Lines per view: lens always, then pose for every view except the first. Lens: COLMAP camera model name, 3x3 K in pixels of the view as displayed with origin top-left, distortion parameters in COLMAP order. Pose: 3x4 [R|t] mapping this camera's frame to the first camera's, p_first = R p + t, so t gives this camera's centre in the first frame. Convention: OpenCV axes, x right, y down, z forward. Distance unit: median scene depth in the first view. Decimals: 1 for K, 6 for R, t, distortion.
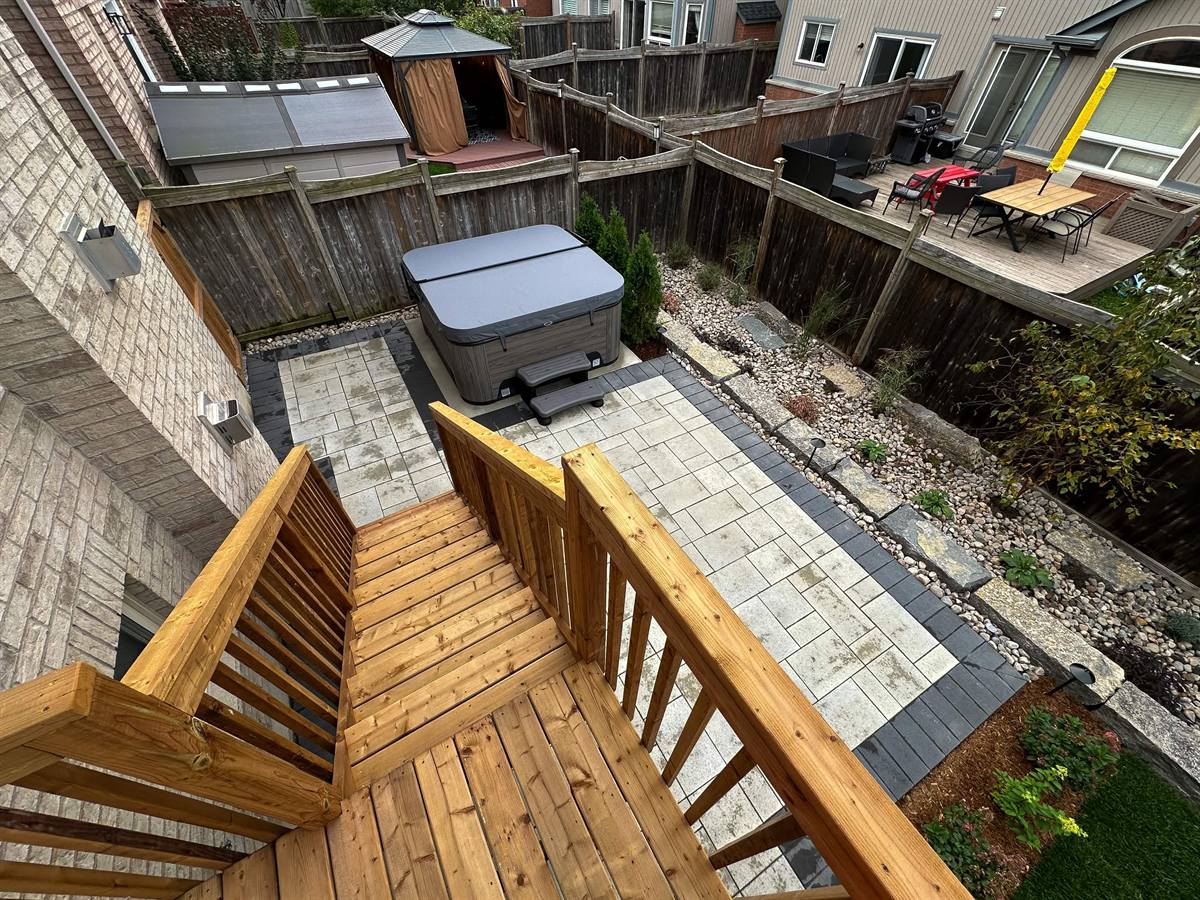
lens RADIAL K [[483.1, 0, 600.0], [0, 483.1, 450.0], [0, 0, 1]] dist [-0.000720, -0.000043]
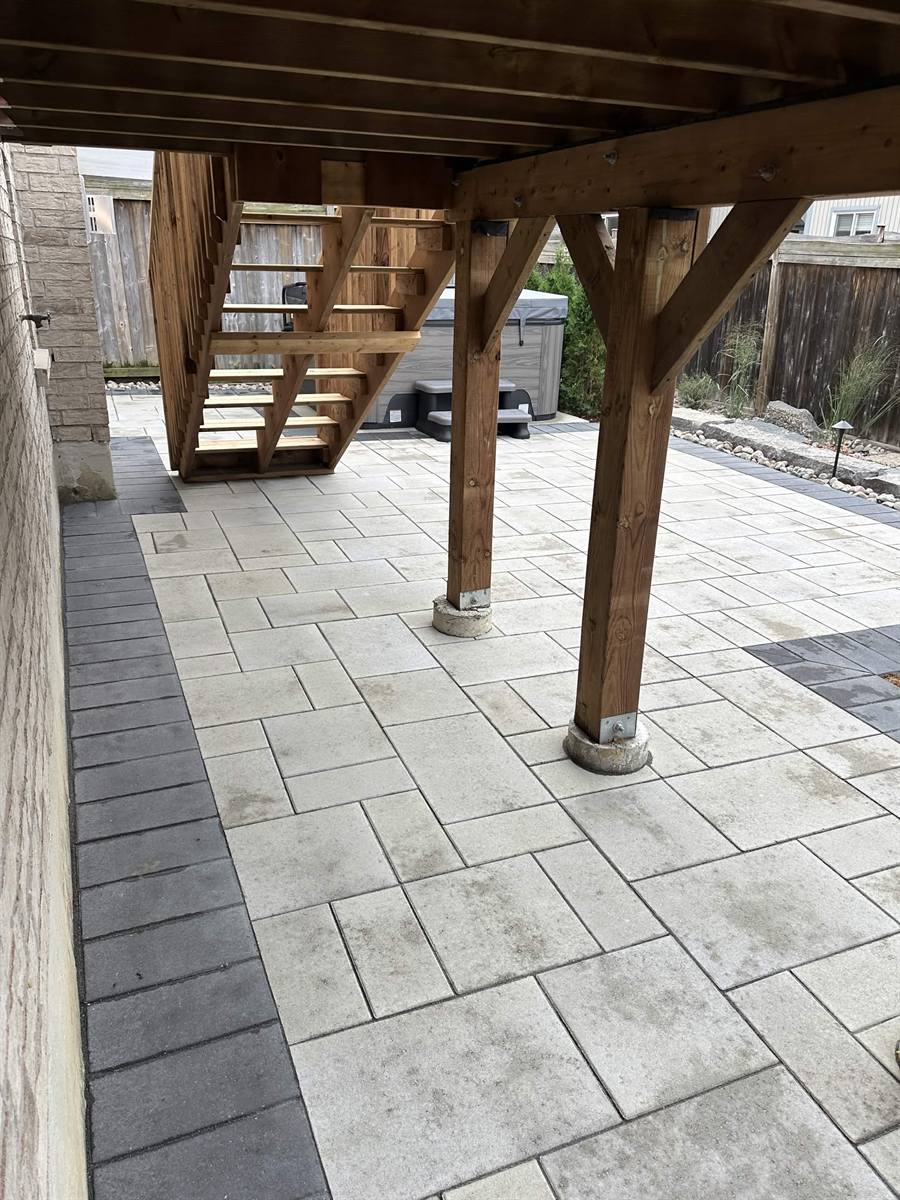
lens RADIAL K [[857.3, 0, 450.0], [0, 857.3, 600.0], [0, 0, 1]] dist [0.026081, -0.000243]
pose [[0.991923, 0.056542, -0.113543, 0.039461], [-0.098355, 0.908108, -0.407020, 0.546366], [0.080095, 0.414900, 0.906335, -0.032733]]
